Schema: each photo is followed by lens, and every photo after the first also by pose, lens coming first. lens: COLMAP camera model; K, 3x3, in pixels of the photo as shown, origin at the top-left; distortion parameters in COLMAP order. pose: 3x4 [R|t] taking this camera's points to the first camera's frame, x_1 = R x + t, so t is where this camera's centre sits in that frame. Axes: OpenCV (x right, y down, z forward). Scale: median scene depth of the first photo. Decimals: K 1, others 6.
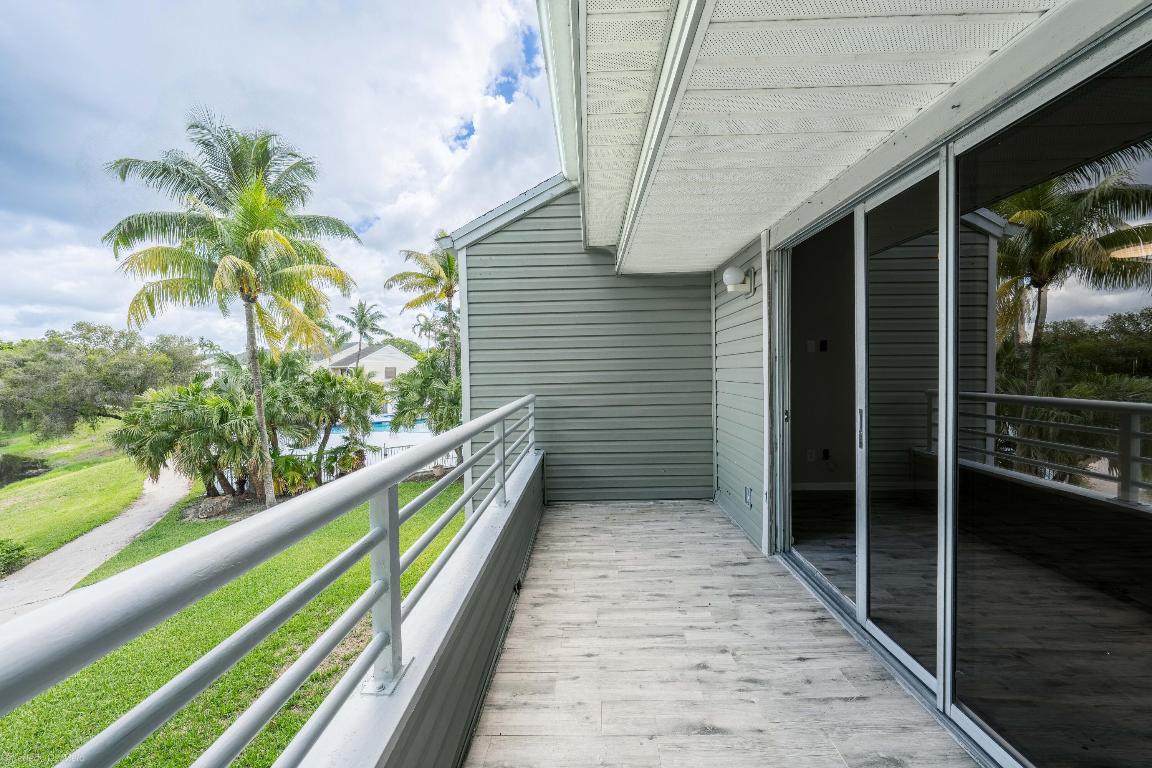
lens RADIAL K [[391.4, 0, 577.0], [0, 391.4, 379.2], [0, 0, 1]] dist [0.000063, -0.000448]
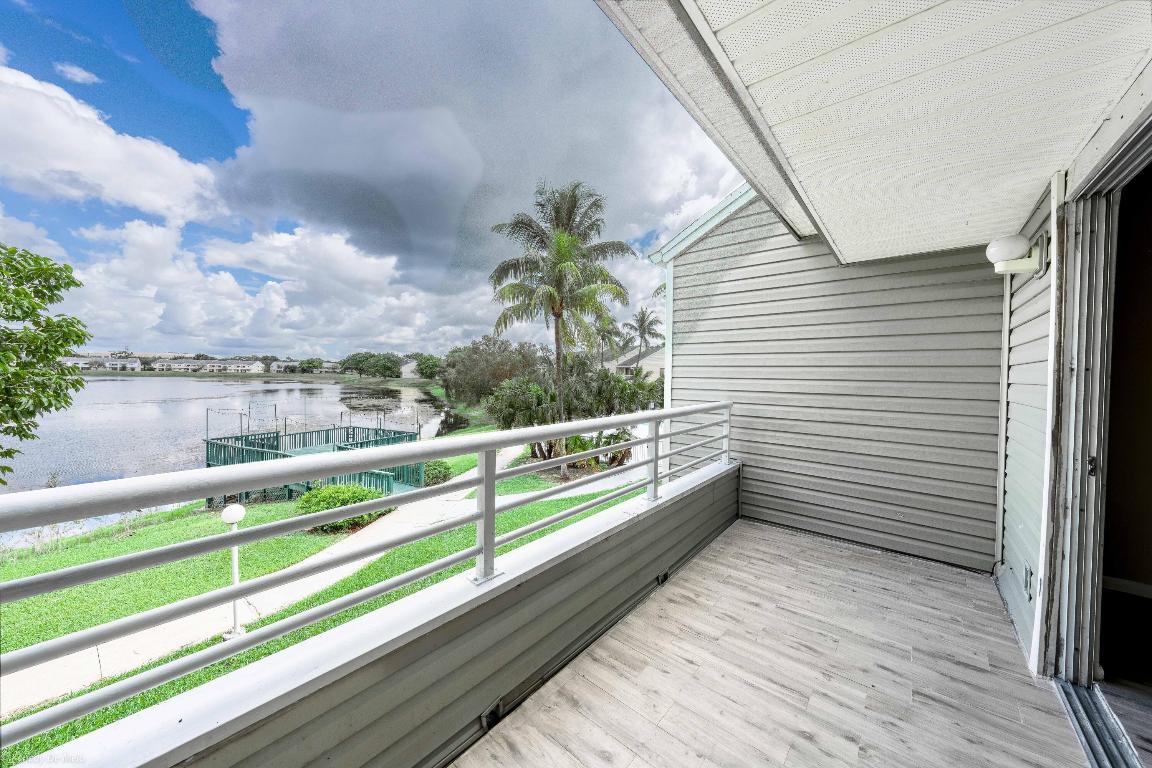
lens RADIAL K [[391.4, 0, 577.0], [0, 391.4, 380.4], [0, 0, 1]] dist [0.000063, -0.000448]
pose [[0.779976, 0.044766, -0.624206, 0.069642], [-0.046260, 0.998834, 0.013828, -0.003028], [0.624097, 0.018090, 0.781137, 0.003328]]
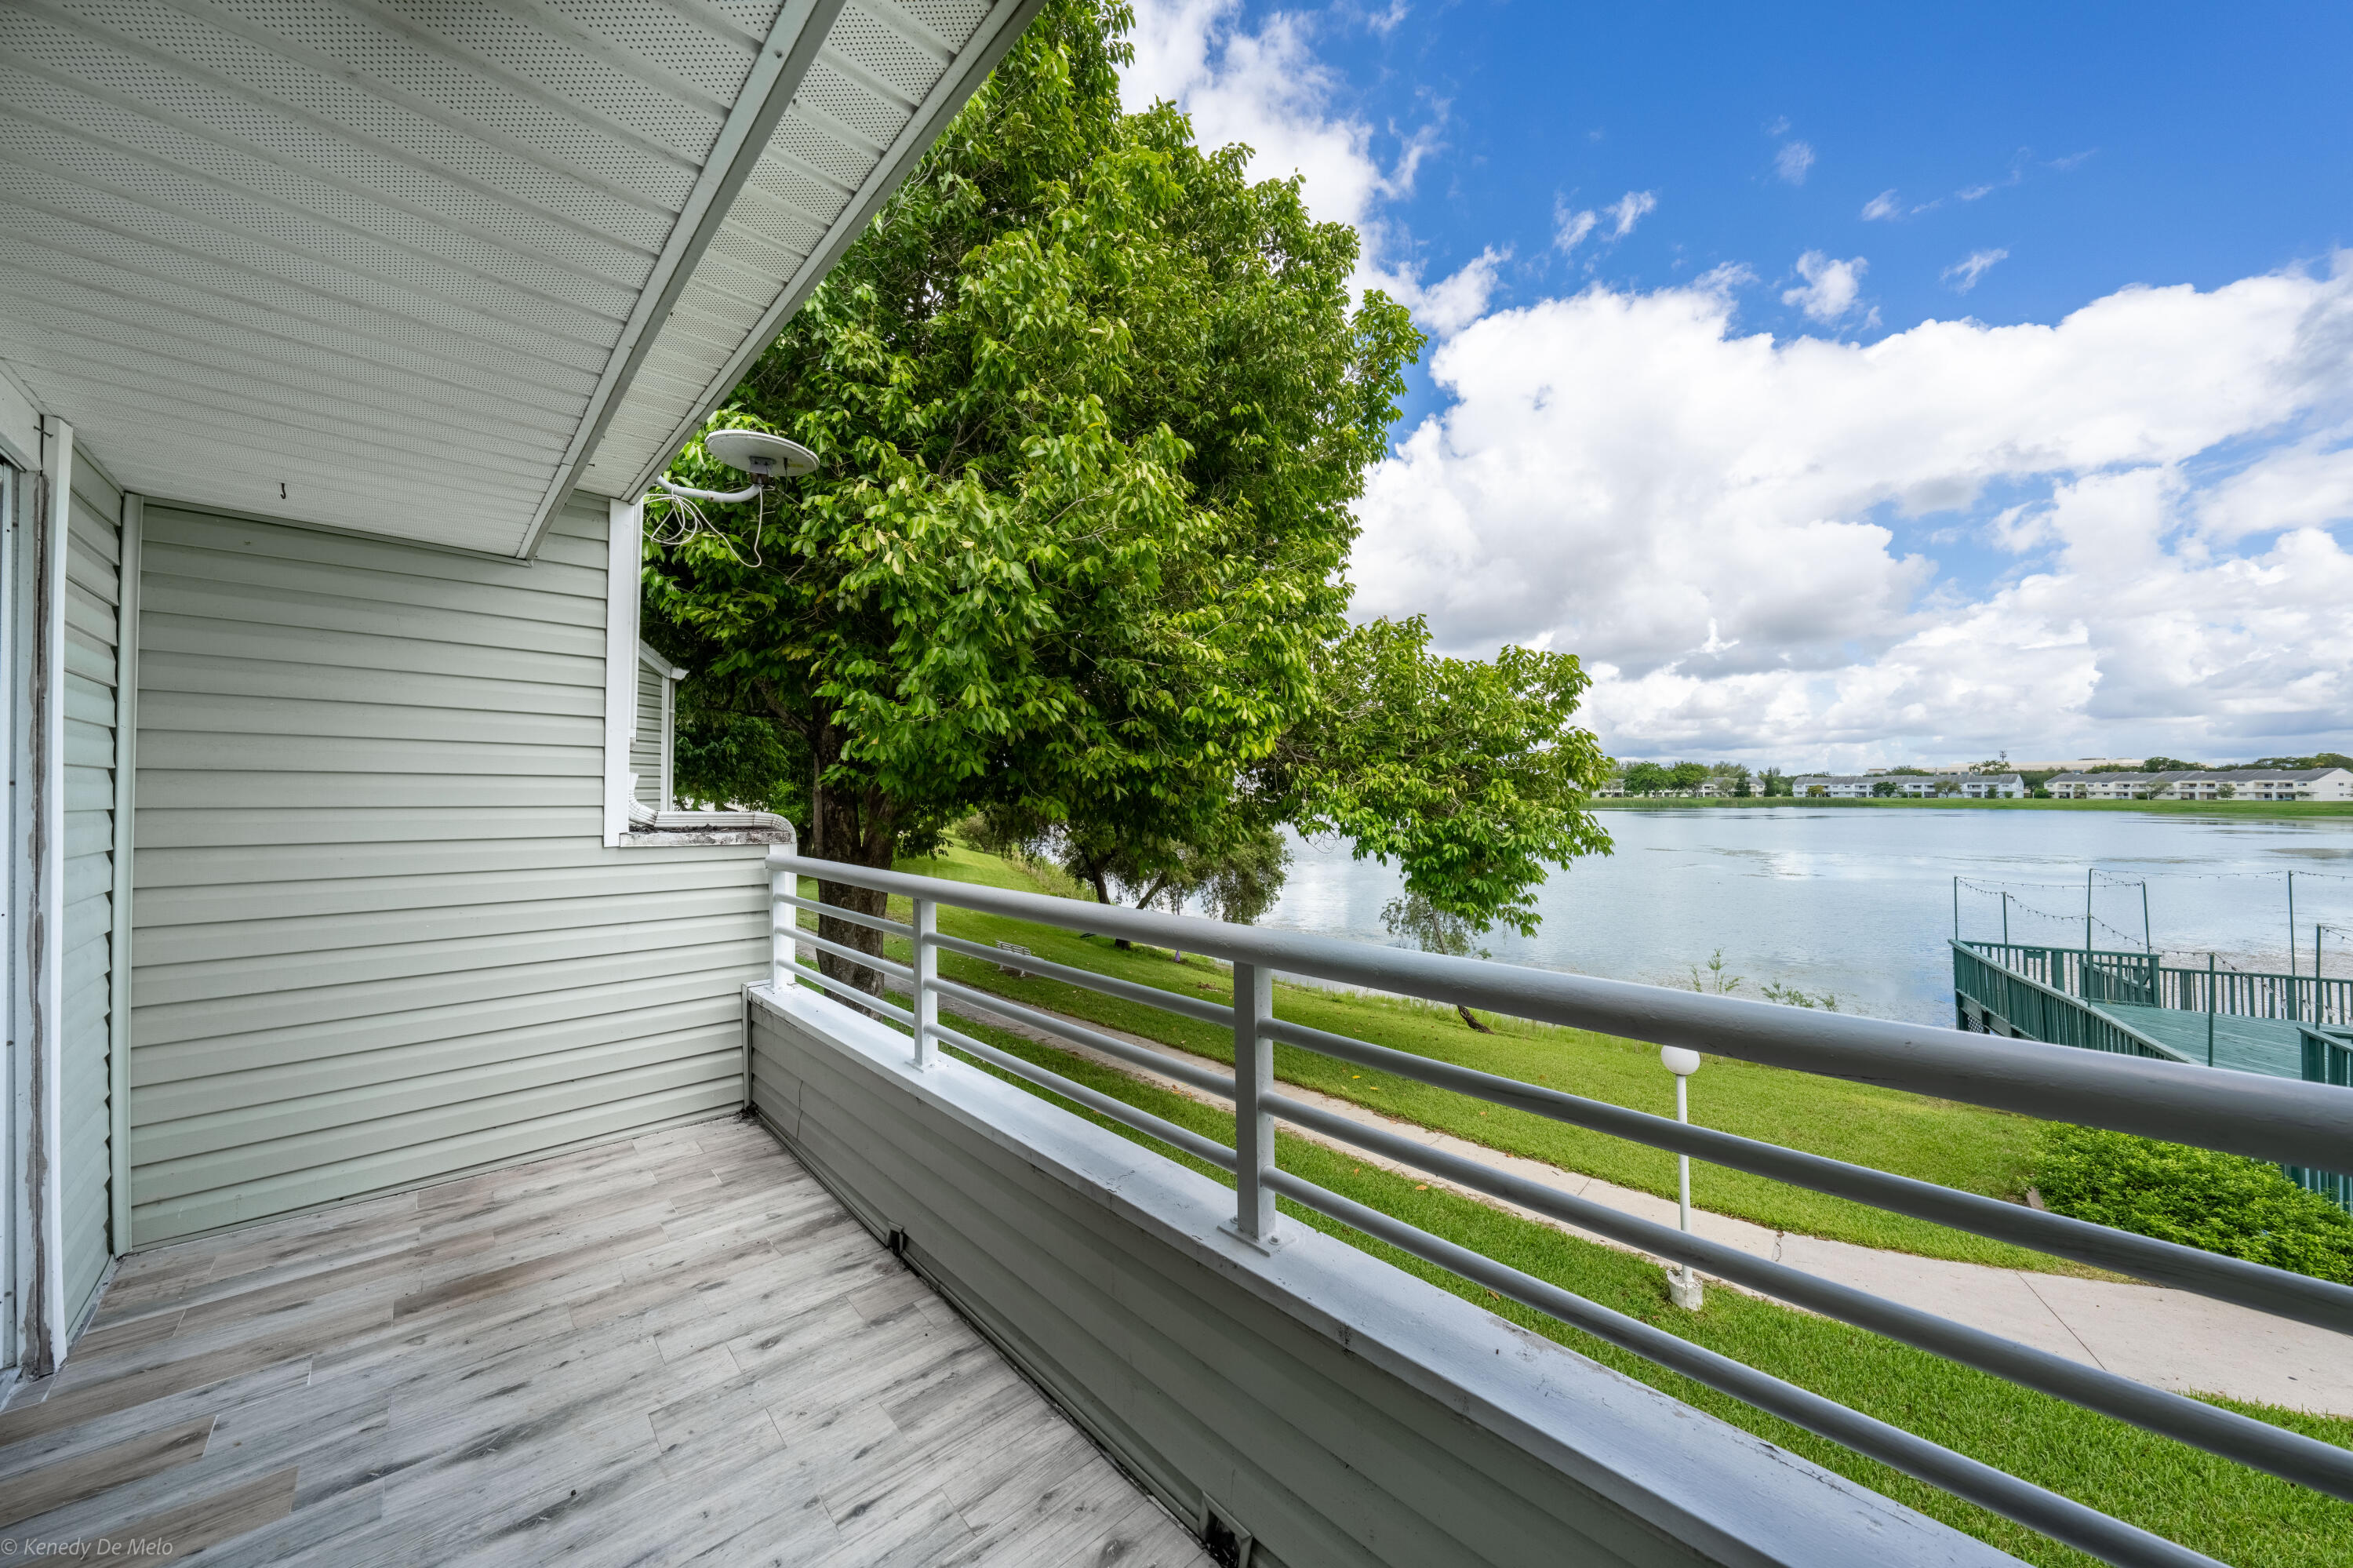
lens RADIAL K [[799.5, 0, 1184.4], [0, 799.5, 804.8], [0, 0, 1]] dist [0.000063, -0.000448]
pose [[-0.689850, 0.034720, -0.723119, 0.065619], [0.001292, 0.998907, 0.046729, -0.012353], [0.723951, 0.031302, -0.689141, 0.313375]]
